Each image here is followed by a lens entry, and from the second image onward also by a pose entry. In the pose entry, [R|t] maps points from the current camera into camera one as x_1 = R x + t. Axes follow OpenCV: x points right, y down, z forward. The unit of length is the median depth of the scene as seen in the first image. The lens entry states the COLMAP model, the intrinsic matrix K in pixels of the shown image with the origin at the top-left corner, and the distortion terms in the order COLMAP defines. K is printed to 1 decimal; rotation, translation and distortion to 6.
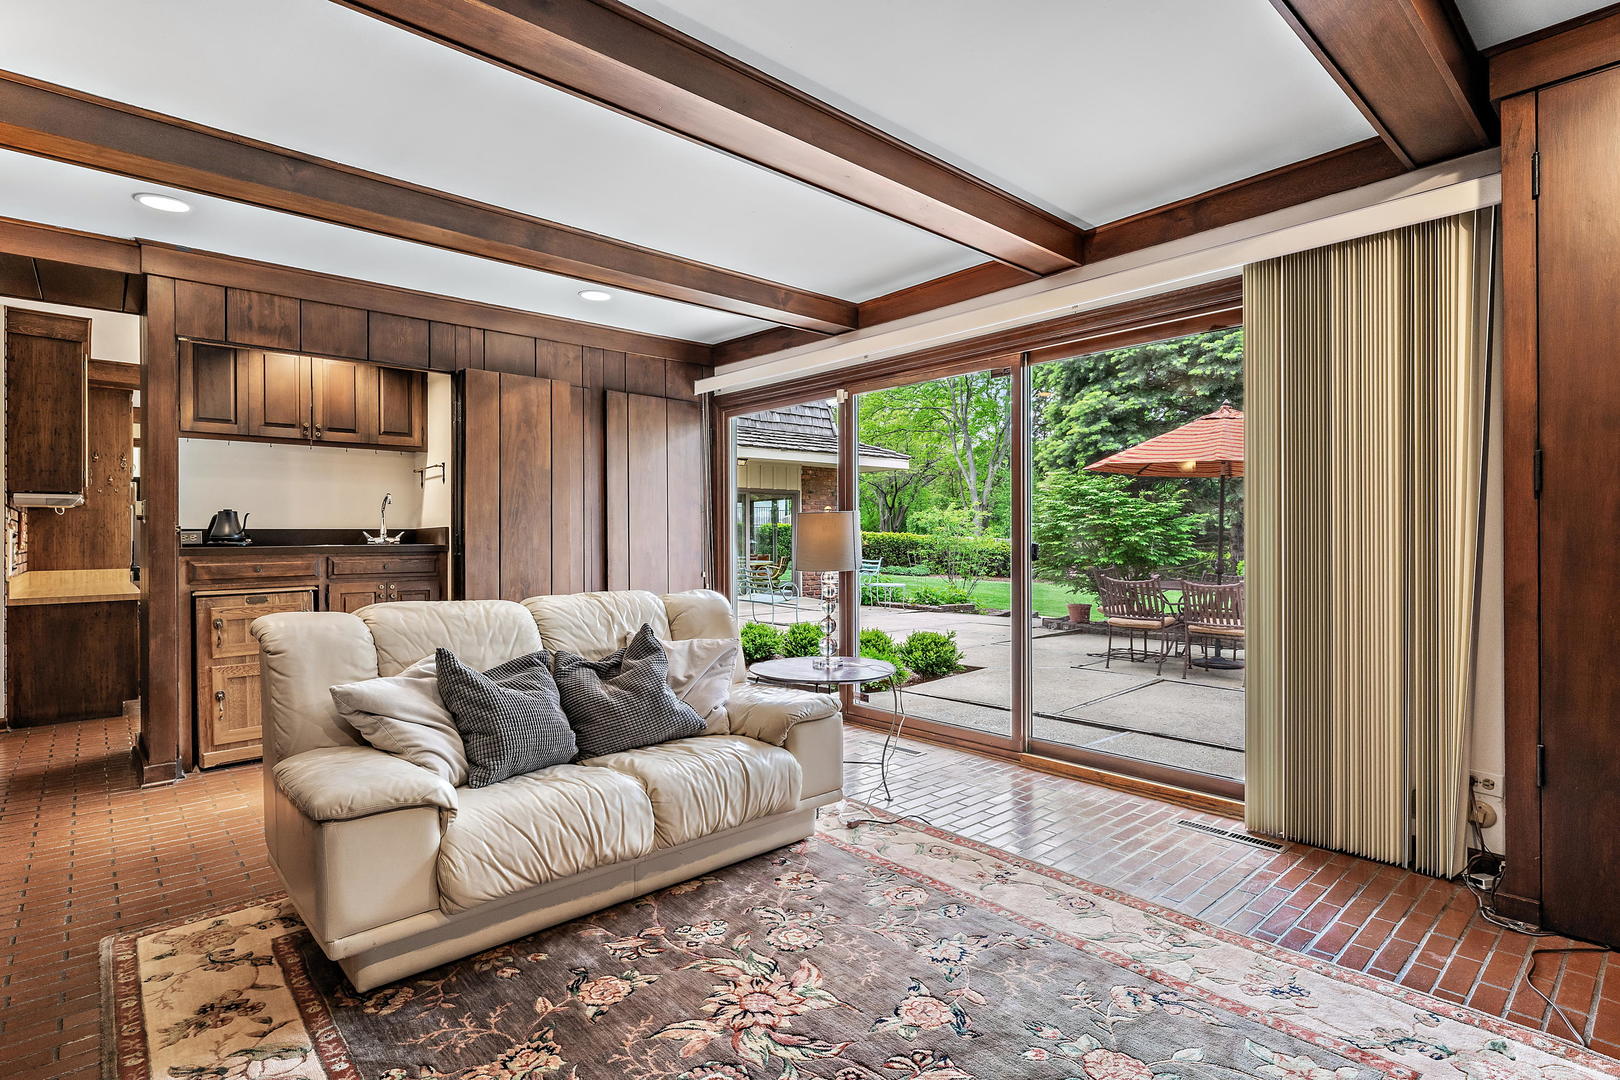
lens RADIAL K [[804.6, 0, 804.1], [0, 804.6, 537.8], [0, 0, 1]] dist [0.001003, 0.000103]
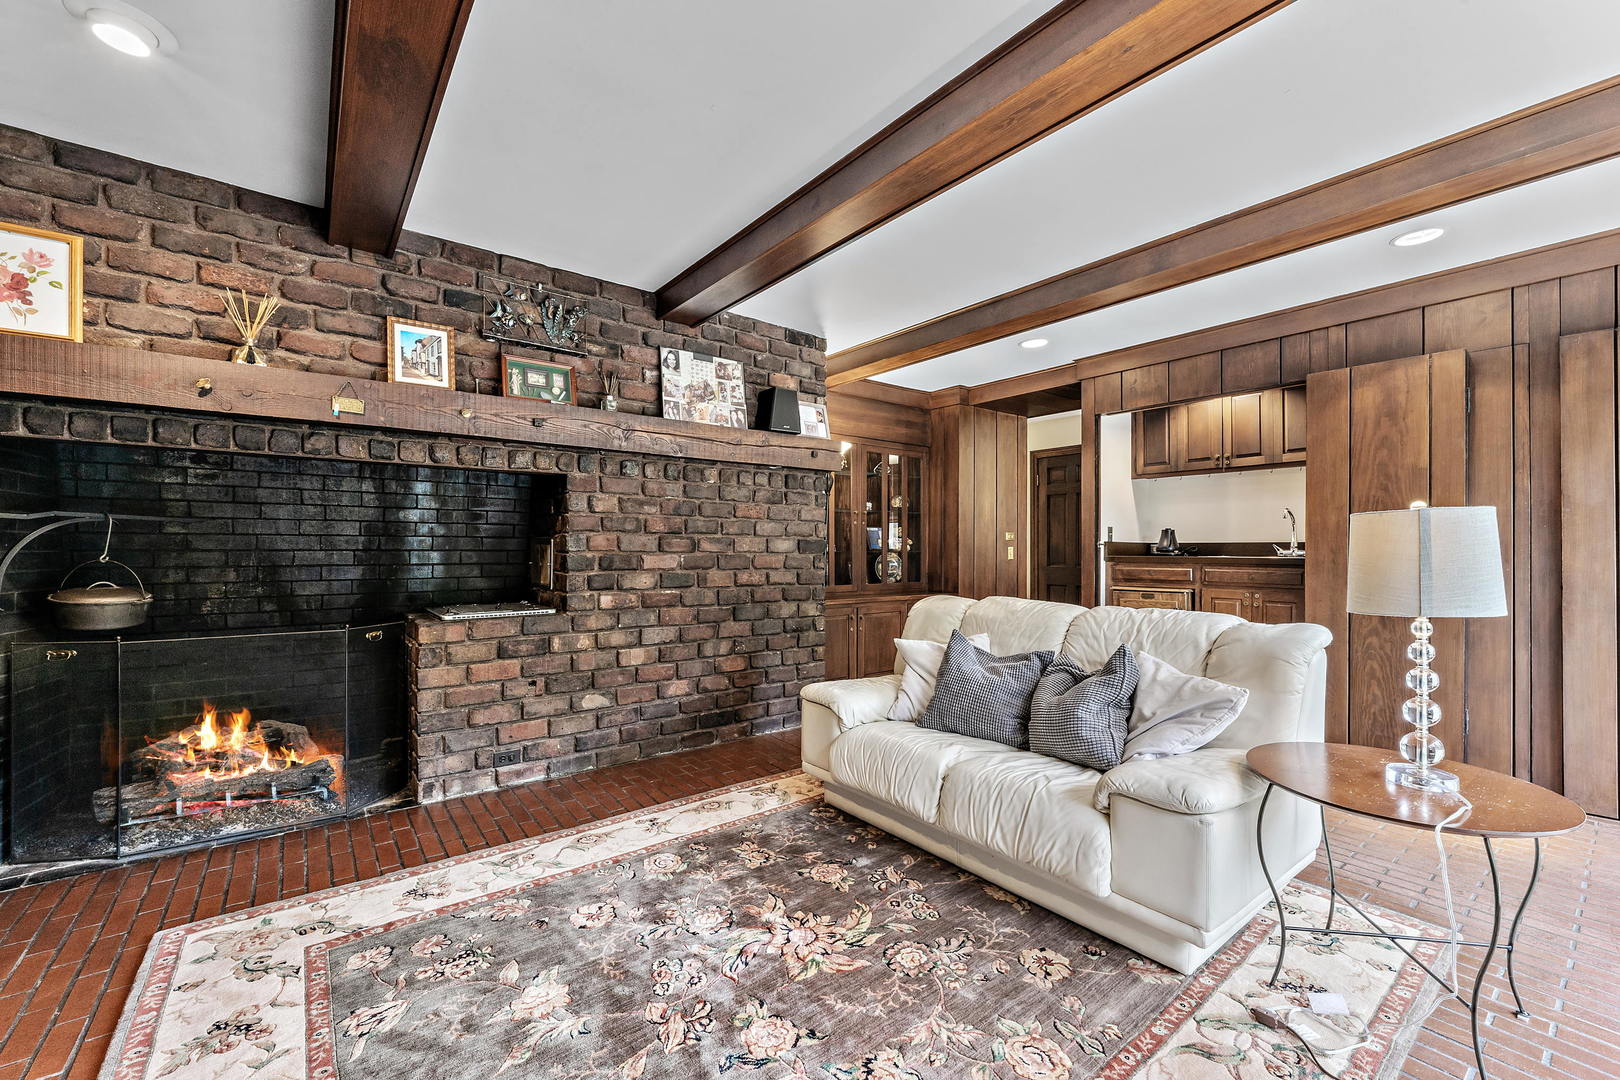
lens RADIAL K [[654.1, 0, 814.8], [0, 654.1, 548.9], [0, 0, 1]] dist [-0.000534, -0.000069]
pose [[-0.064322, 0.006254, -0.997910, 0.417921], [-0.004381, 0.999969, 0.006549, -0.005744], [0.997920, 0.004793, -0.064293, 0.490101]]
